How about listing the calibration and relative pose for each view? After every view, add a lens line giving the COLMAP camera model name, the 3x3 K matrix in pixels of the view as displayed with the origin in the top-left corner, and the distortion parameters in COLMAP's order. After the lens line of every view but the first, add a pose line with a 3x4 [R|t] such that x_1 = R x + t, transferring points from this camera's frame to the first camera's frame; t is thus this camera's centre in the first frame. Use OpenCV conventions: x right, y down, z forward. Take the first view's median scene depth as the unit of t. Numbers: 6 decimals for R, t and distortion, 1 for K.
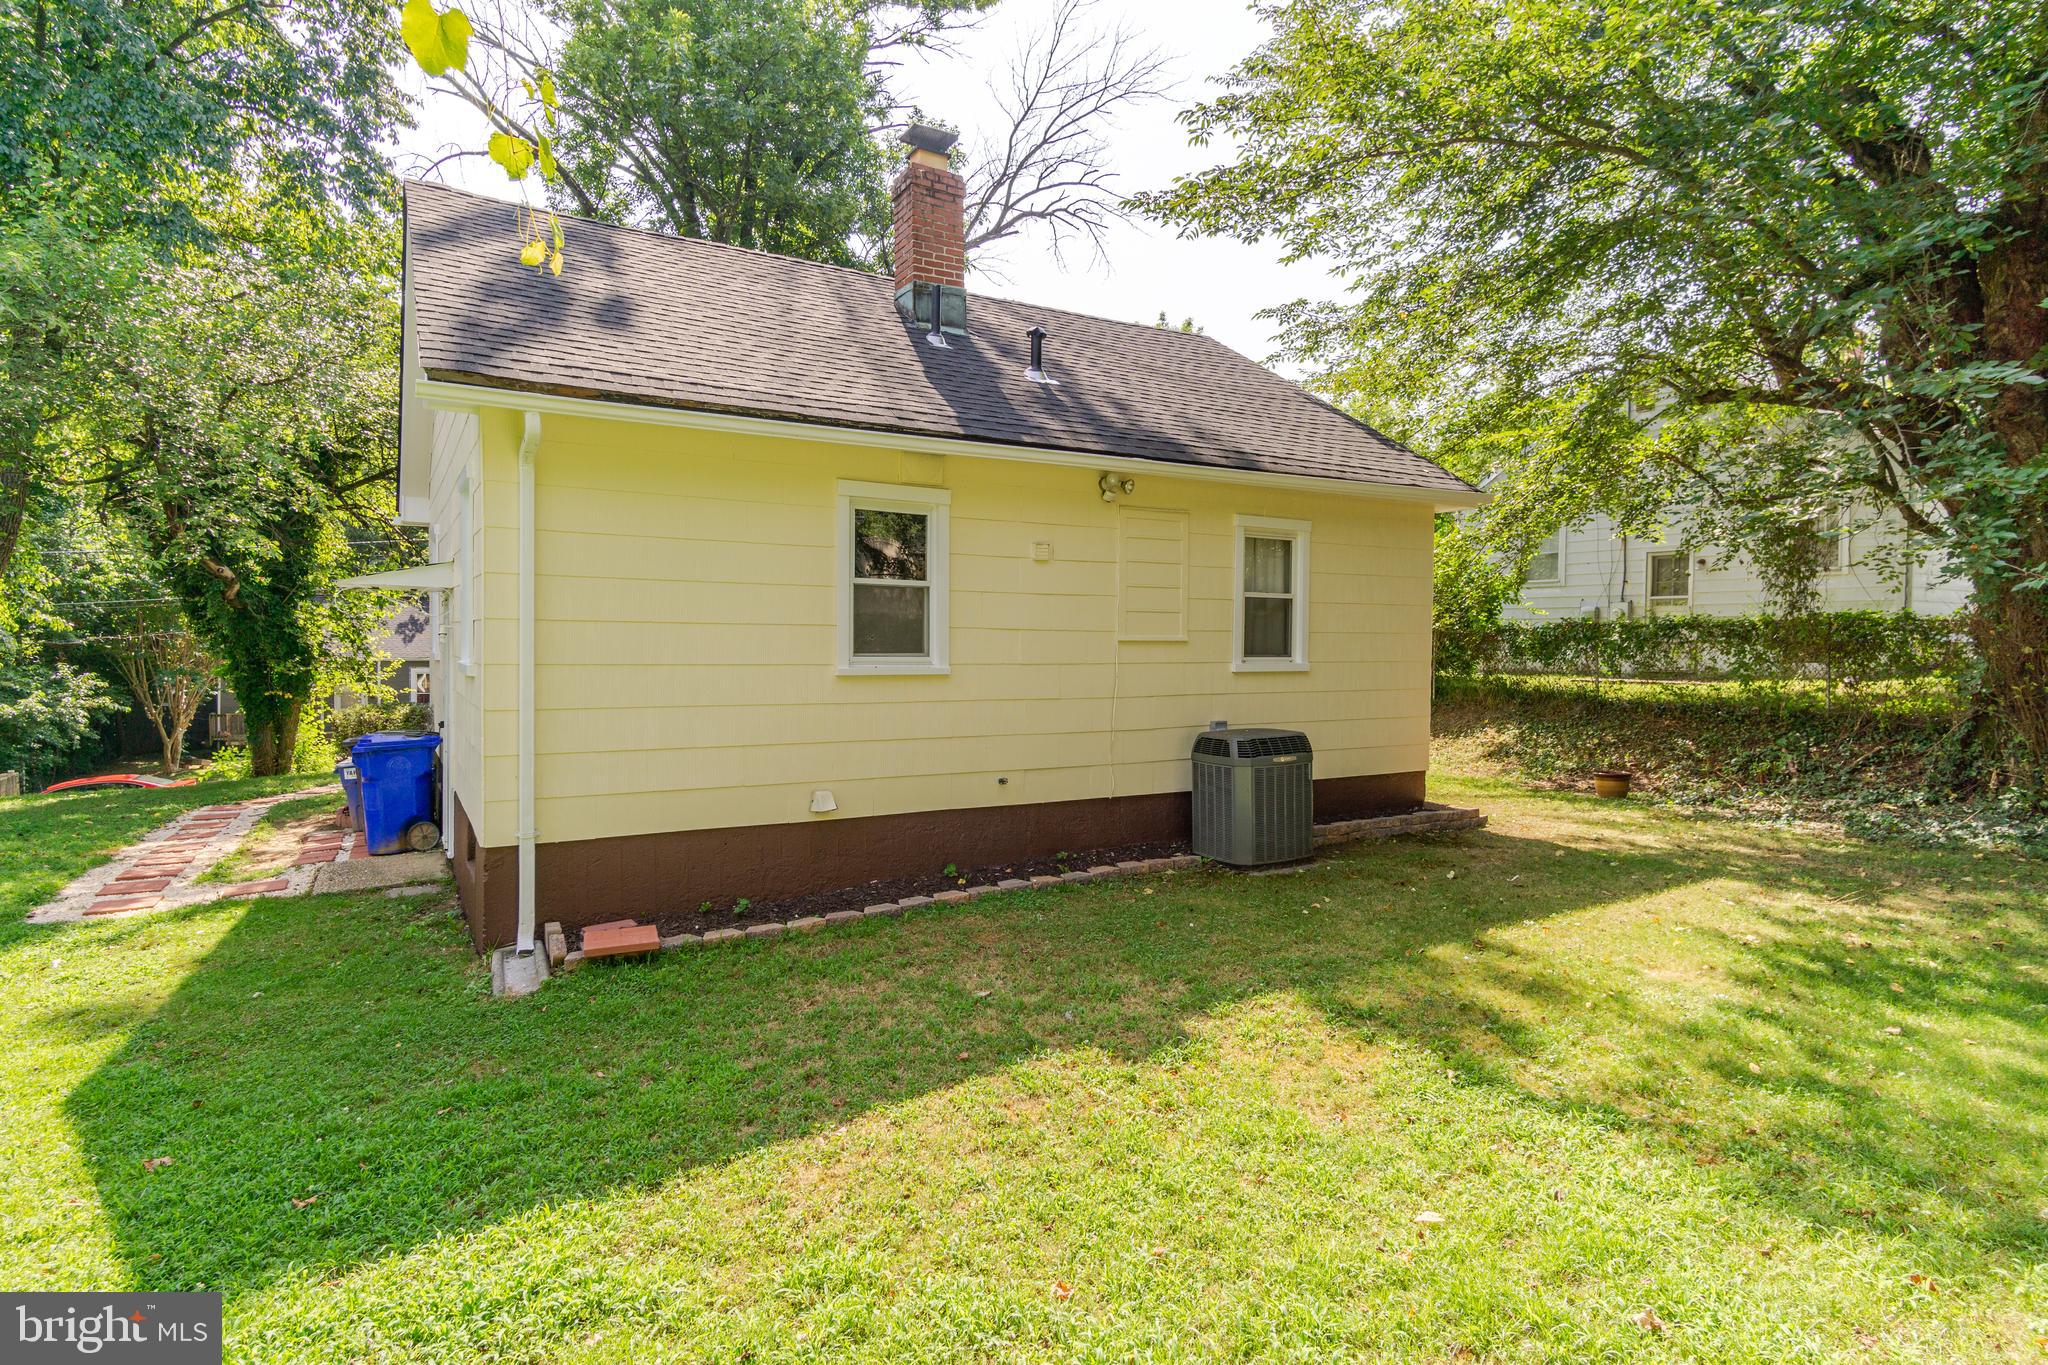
lens RADIAL K [[1075.1, 0, 1010.1], [0, 1075.1, 664.1], [0, 0, 1]] dist [0.008388, 0.000246]
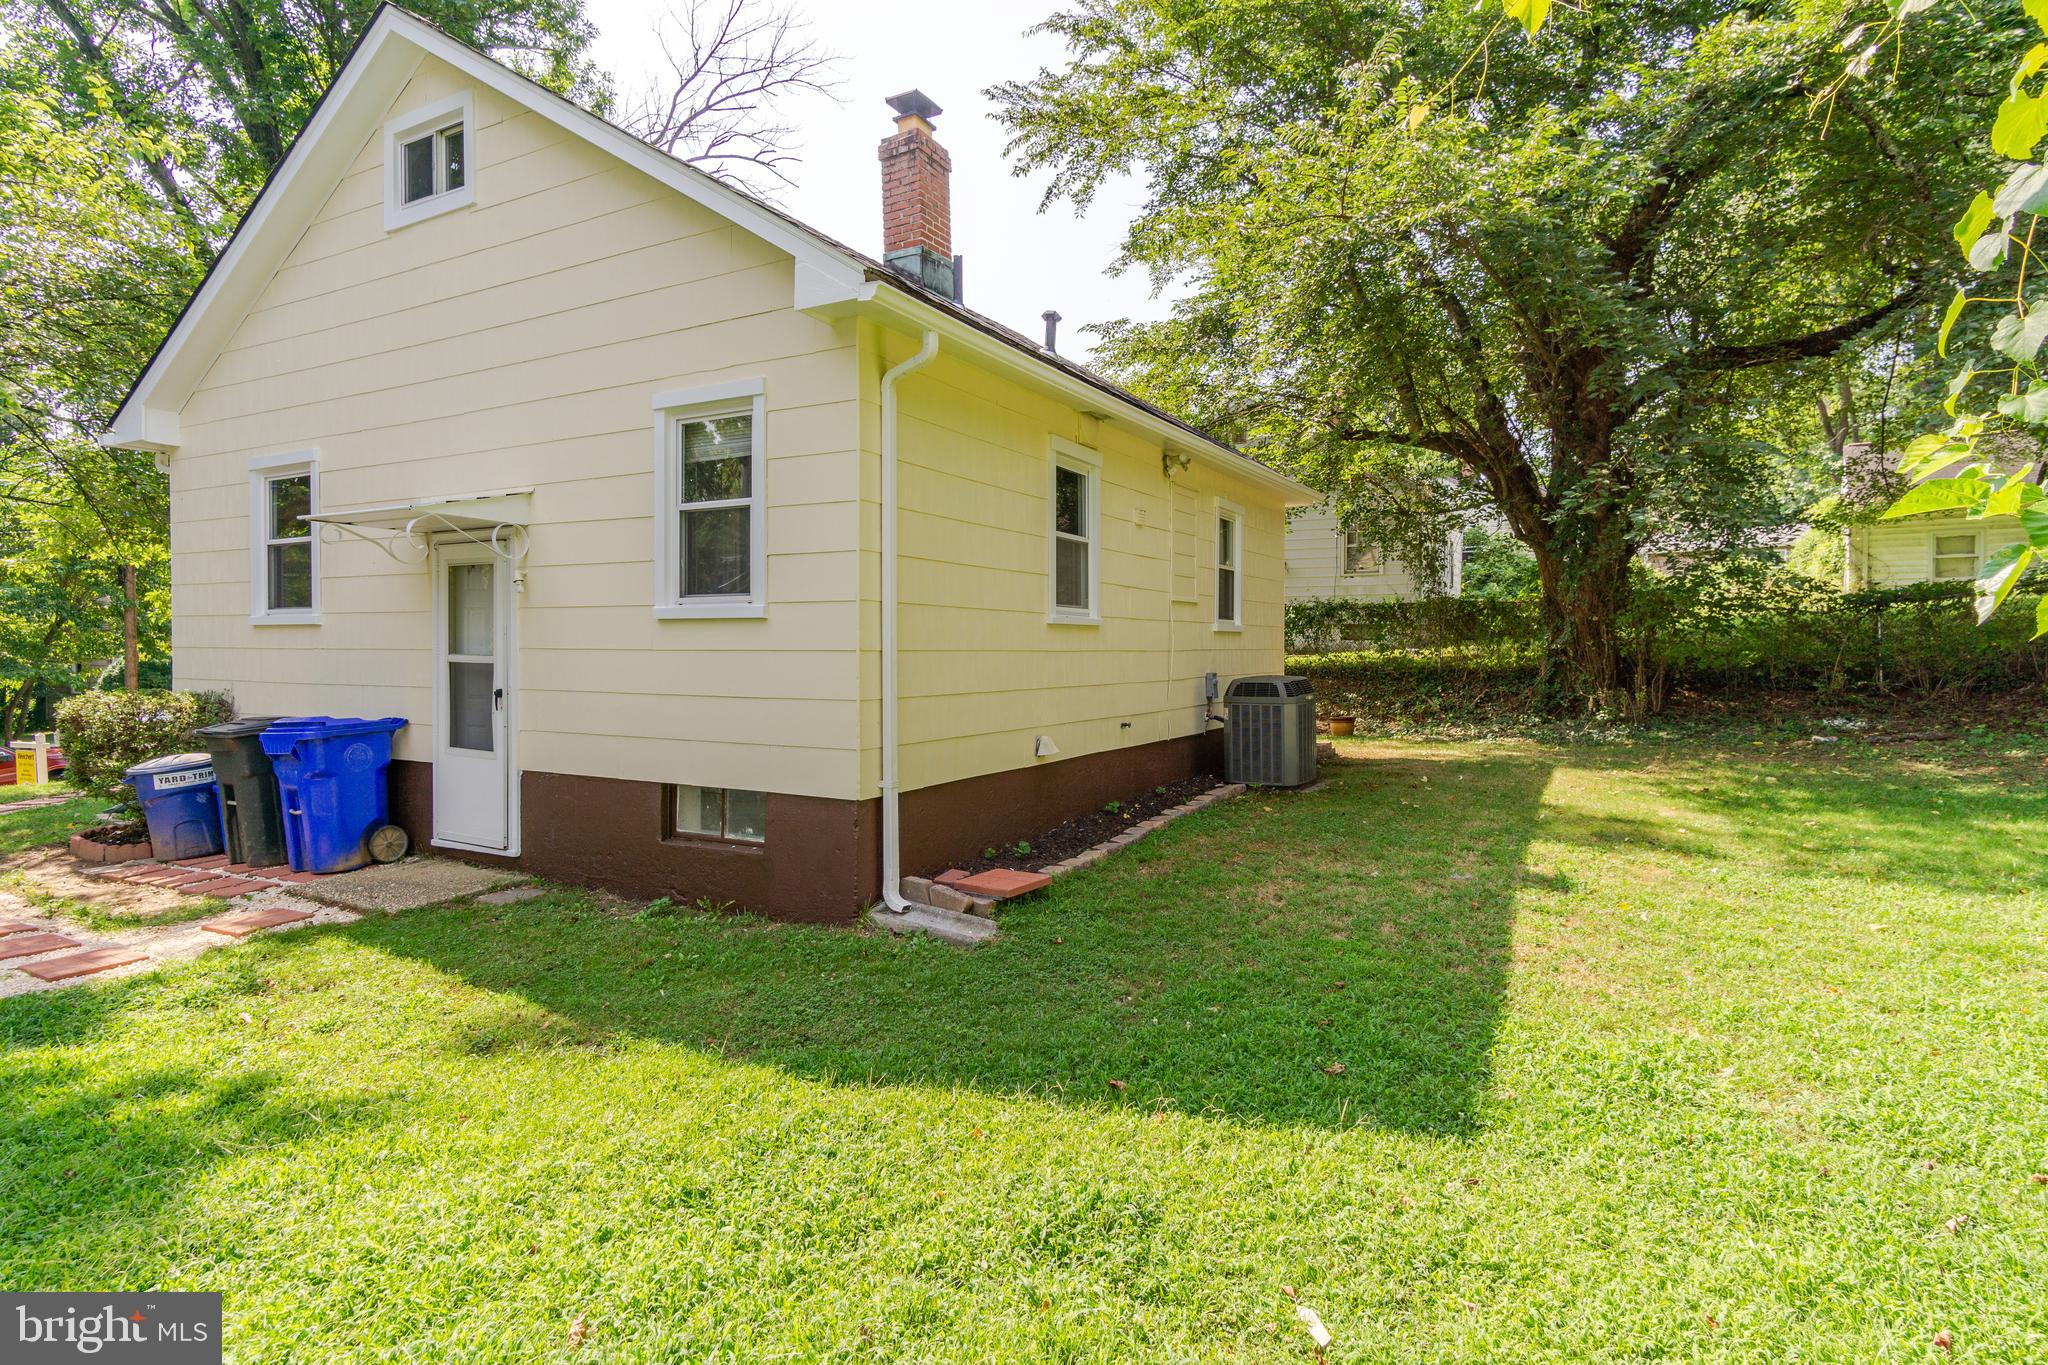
lens RADIAL K [[1075.1, 0, 1010.1], [0, 1075.1, 664.1], [0, 0, 1]] dist [0.008388, 0.000246]
pose [[0.860902, -0.014379, 0.508567, -0.582863], [0.017392, 0.999848, -0.001171, 0.040508], [-0.508473, 0.009853, 0.861022, 0.104050]]
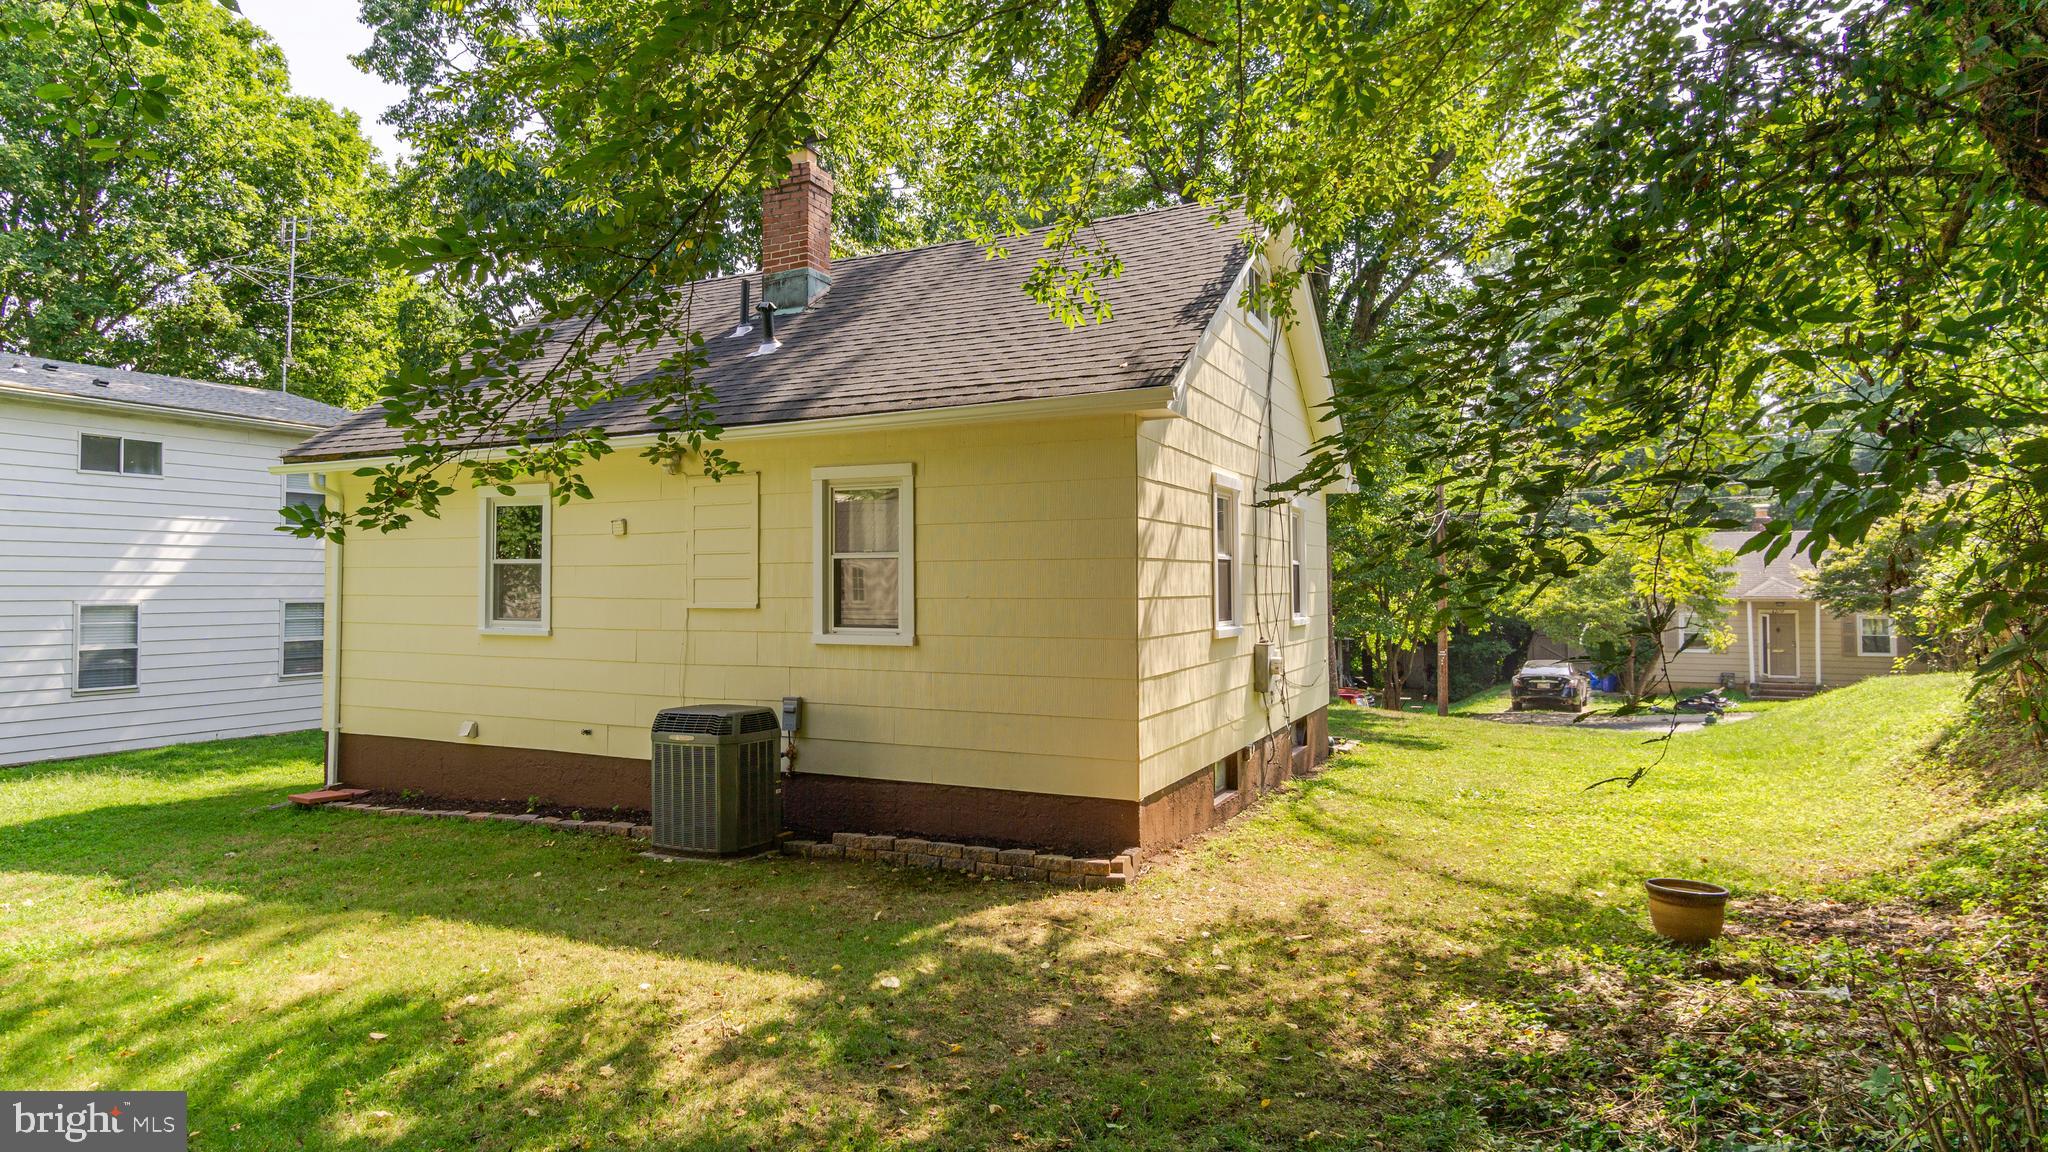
lens RADIAL K [[1178.8, 0, 1024.0], [0, 1178.8, 576.0], [0, 0, 1]] dist [-0.002569, -0.000258]
pose [[0.570606, -0.019835, -0.820984, 1.124320], [-0.017066, 0.999206, -0.036002, -0.016364], [0.821047, 0.034554, 0.569814, 0.585659]]
